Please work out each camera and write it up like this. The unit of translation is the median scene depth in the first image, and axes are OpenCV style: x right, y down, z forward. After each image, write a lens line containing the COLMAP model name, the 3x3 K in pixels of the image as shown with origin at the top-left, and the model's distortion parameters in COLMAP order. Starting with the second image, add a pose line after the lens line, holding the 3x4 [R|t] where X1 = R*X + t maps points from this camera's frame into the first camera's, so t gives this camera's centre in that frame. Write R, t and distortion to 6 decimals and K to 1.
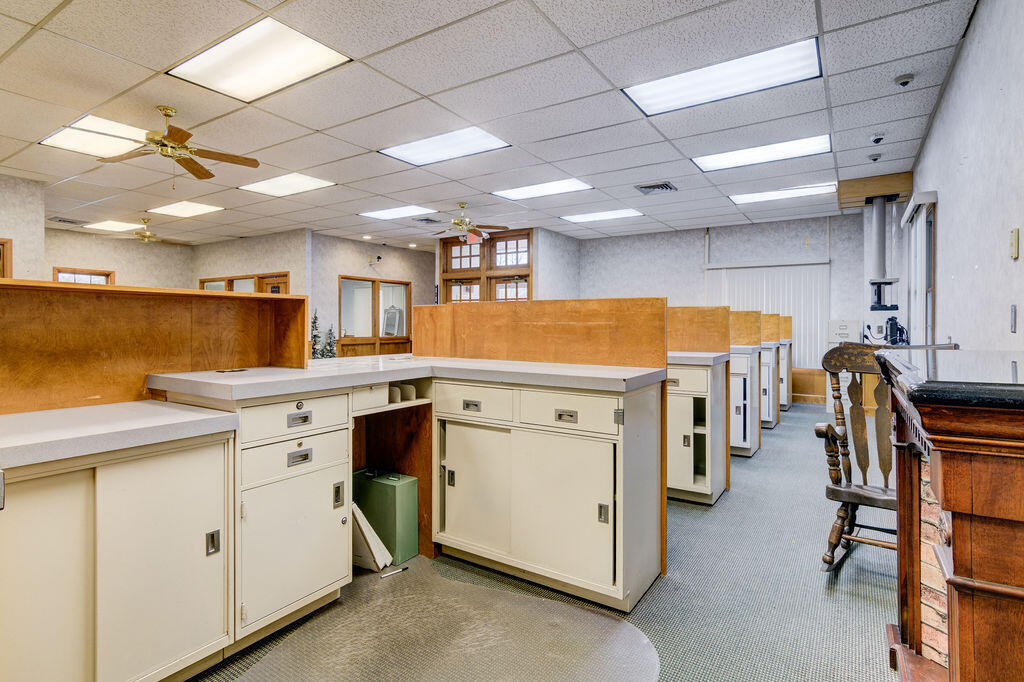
lens RADIAL K [[510.2, 0, 510.6], [0, 510.2, 334.7], [0, 0, 1]] dist [-0.000980, 0.006628]
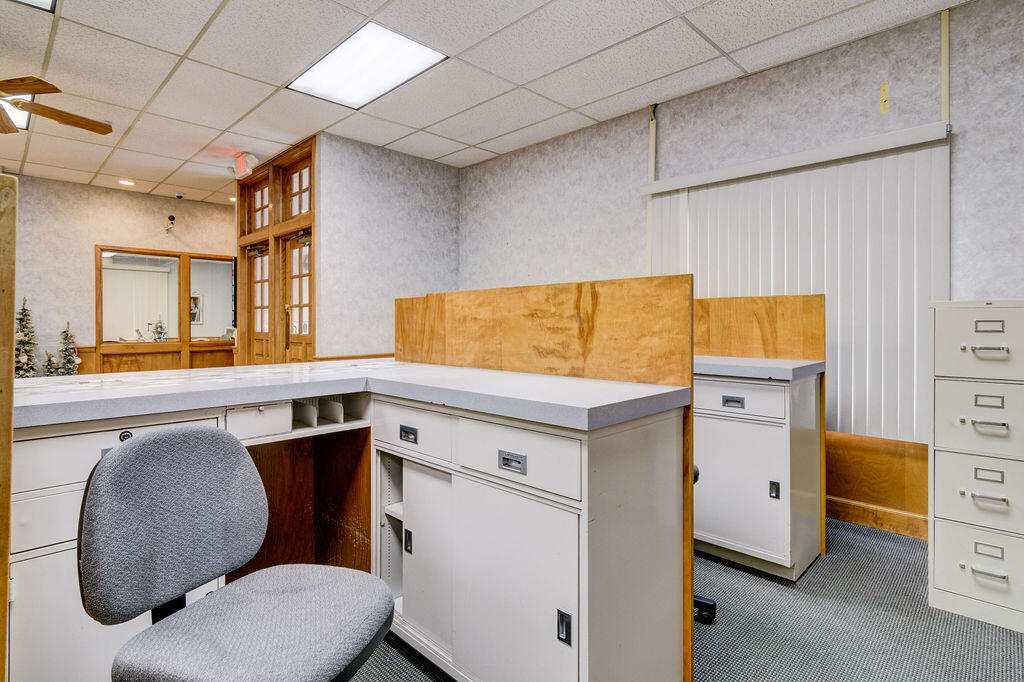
lens RADIAL K [[535.4, 0, 507.8], [0, 535.4, 328.1], [0, 0, 1]] dist [0.004966, 0.001115]
pose [[0.983539, -0.003455, -0.180665, 0.261054], [0.002772, 0.999988, -0.004035, -0.007833], [0.180677, 0.003468, 0.983536, 0.387044]]
